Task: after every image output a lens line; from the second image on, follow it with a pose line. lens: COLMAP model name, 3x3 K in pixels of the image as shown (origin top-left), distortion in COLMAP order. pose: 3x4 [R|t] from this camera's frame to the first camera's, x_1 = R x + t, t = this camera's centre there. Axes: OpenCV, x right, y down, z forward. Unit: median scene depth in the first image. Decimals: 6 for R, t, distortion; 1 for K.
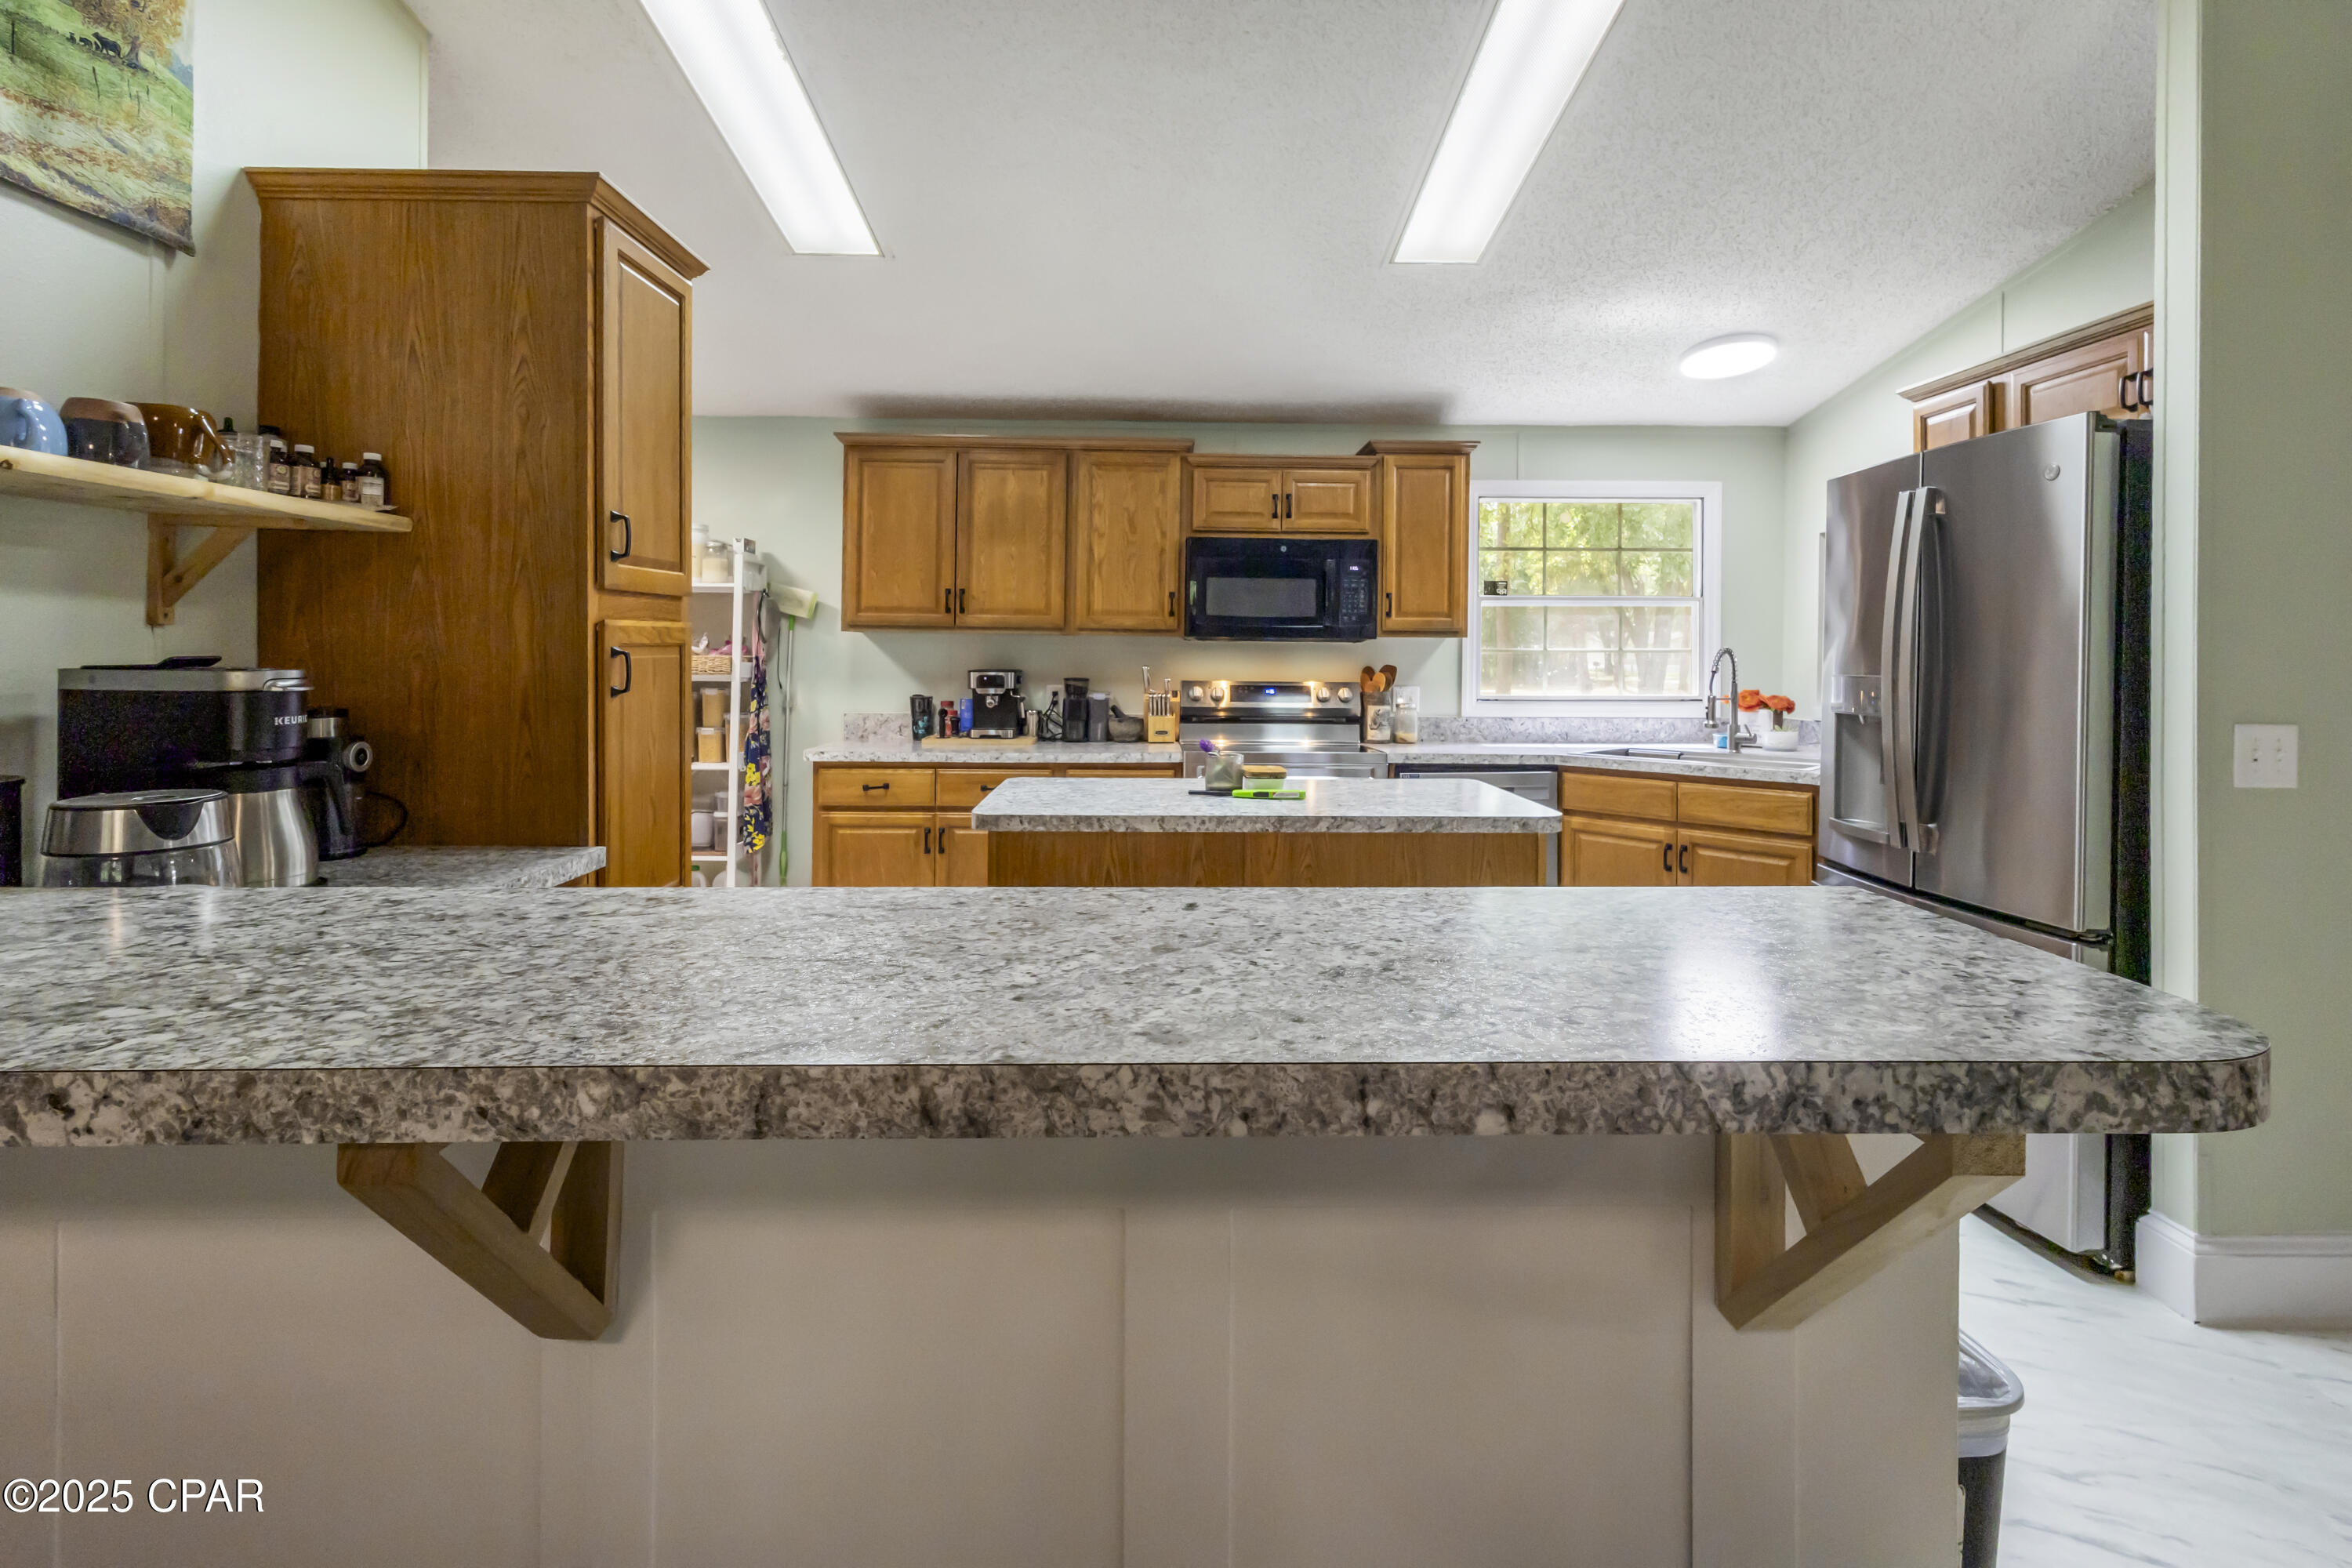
lens RADIAL K [[1121.9, 0, 1180.8], [0, 1121.9, 645.7], [0, 0, 1]] dist [-0.001283, -0.000595]
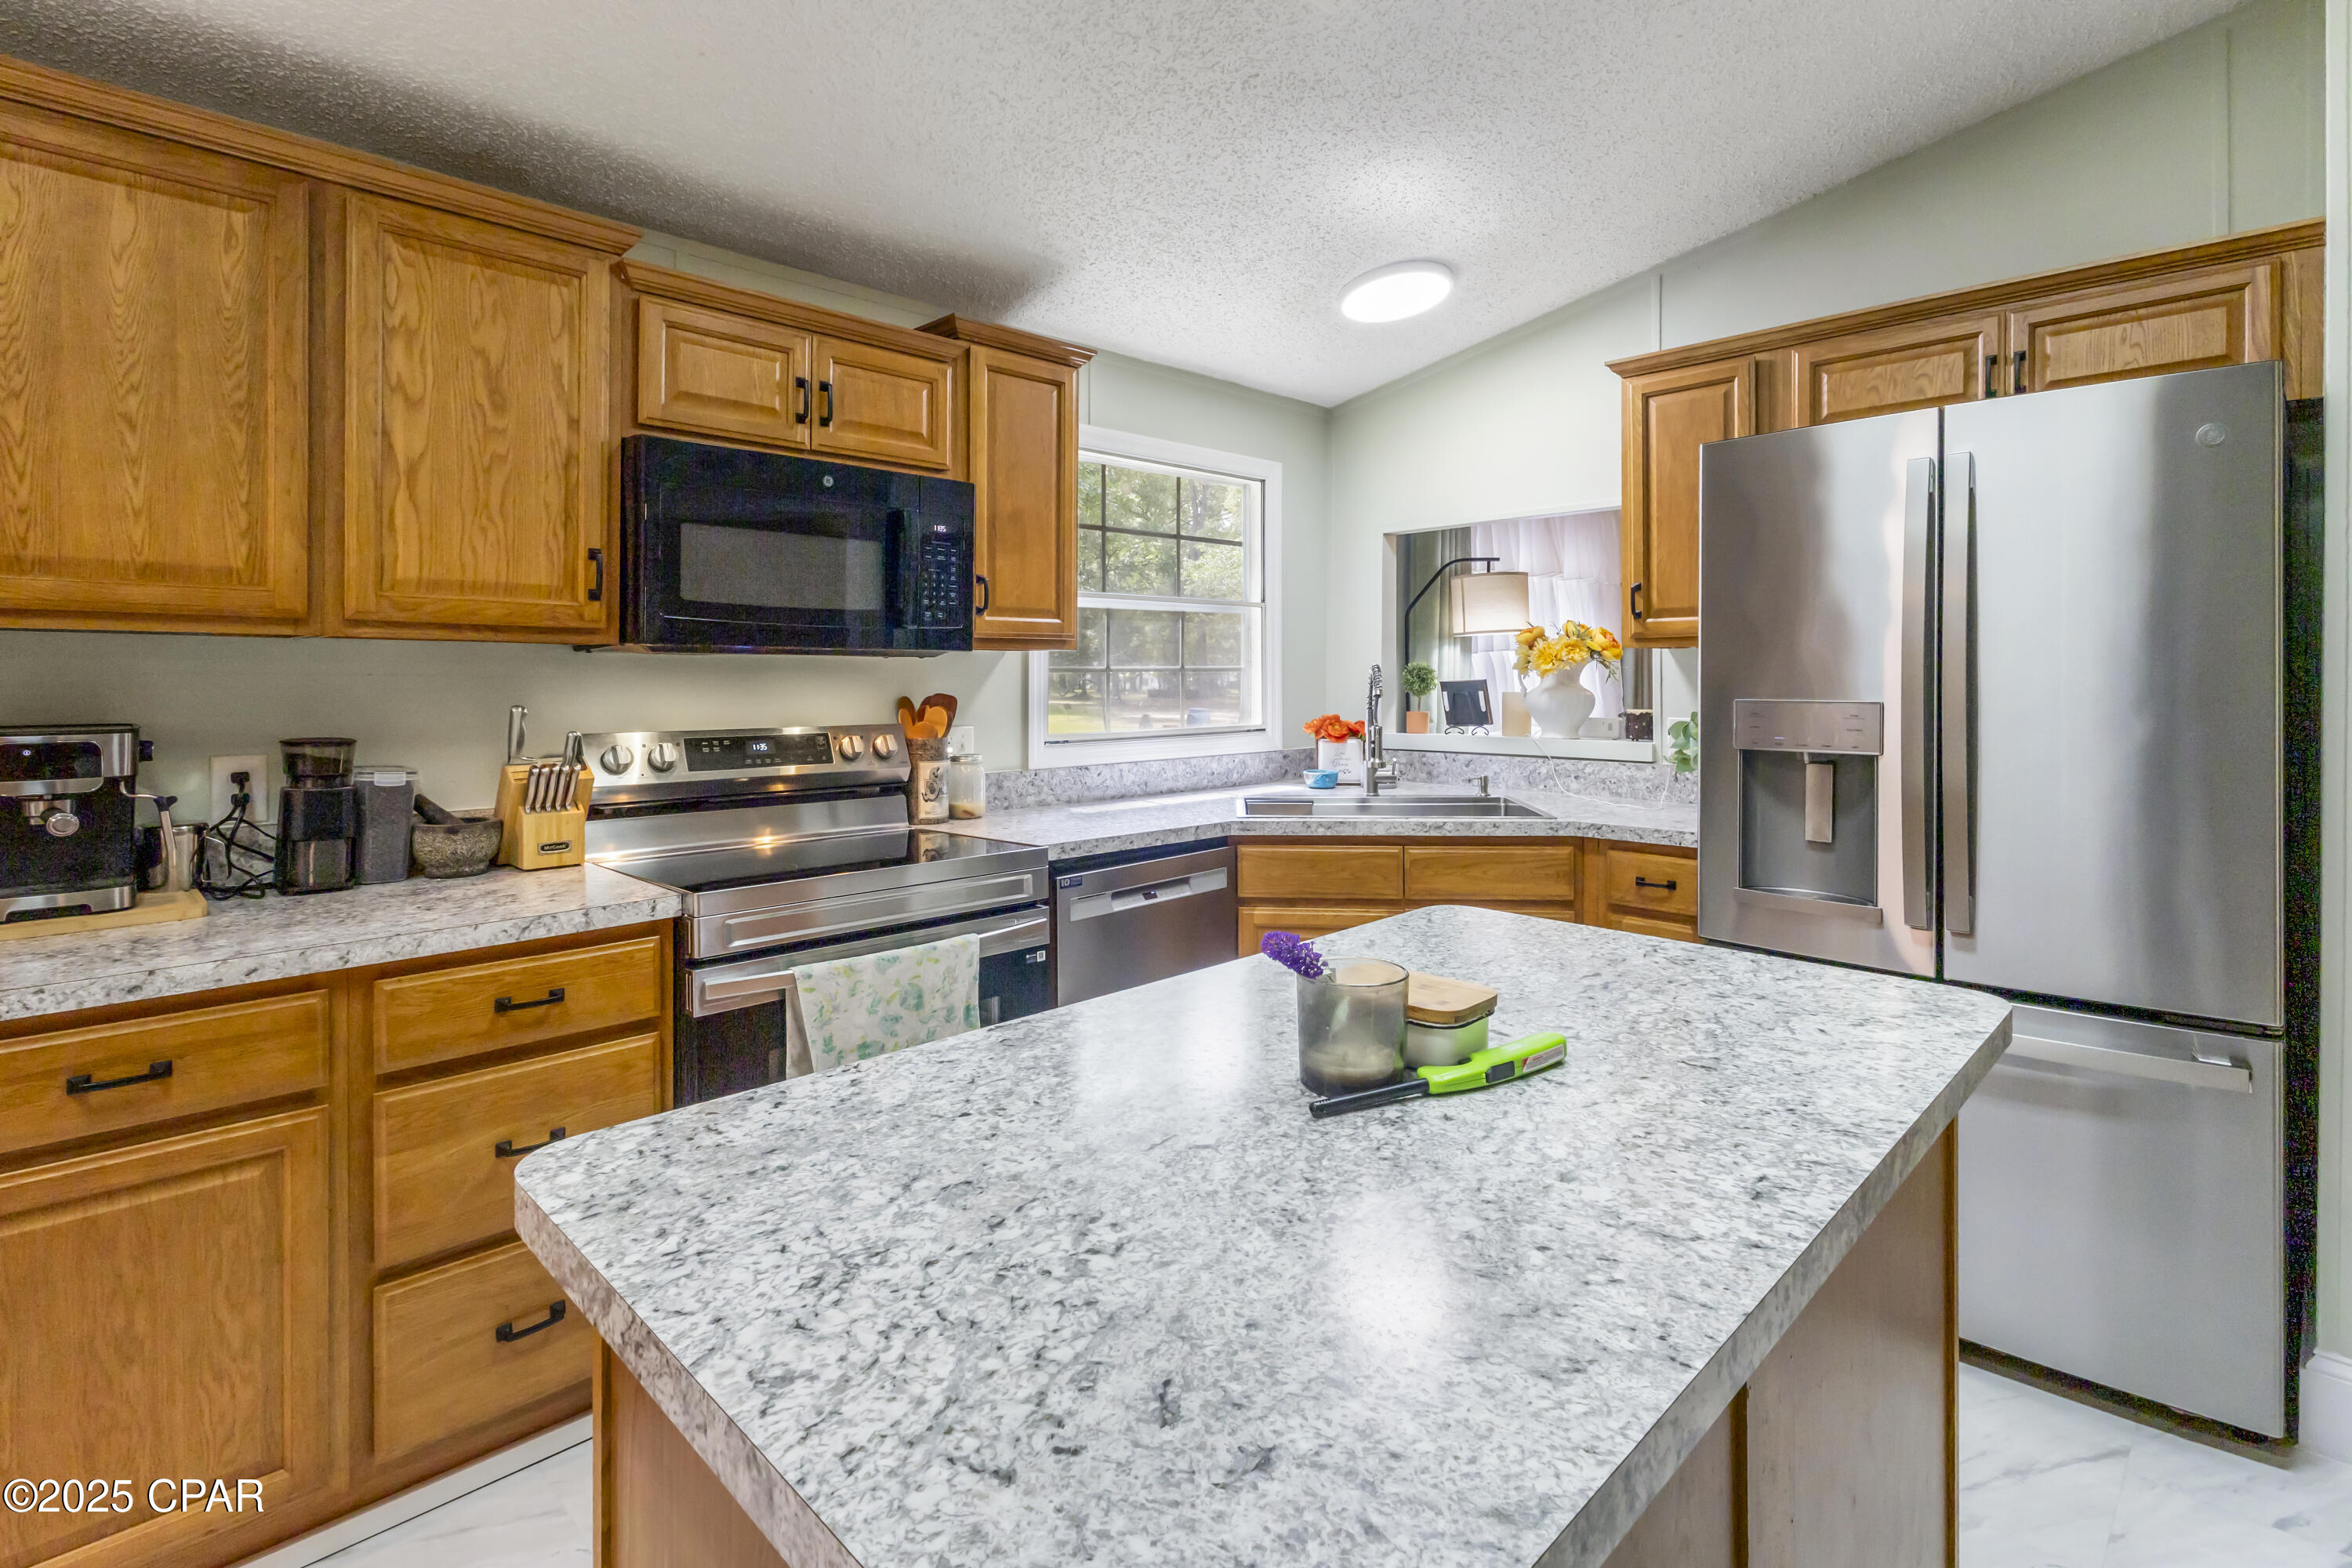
lens RADIAL K [[1117.8, 0, 1167.4], [0, 1117.8, 679.9], [0, 0, 1]] dist [-0.000108, 0.000988]
pose [[0.731795, -0.010227, 0.681448, -0.151728], [0.000219, 0.999891, 0.014770, 0.000431], [-0.681525, -0.010659, 0.731717, 0.492653]]
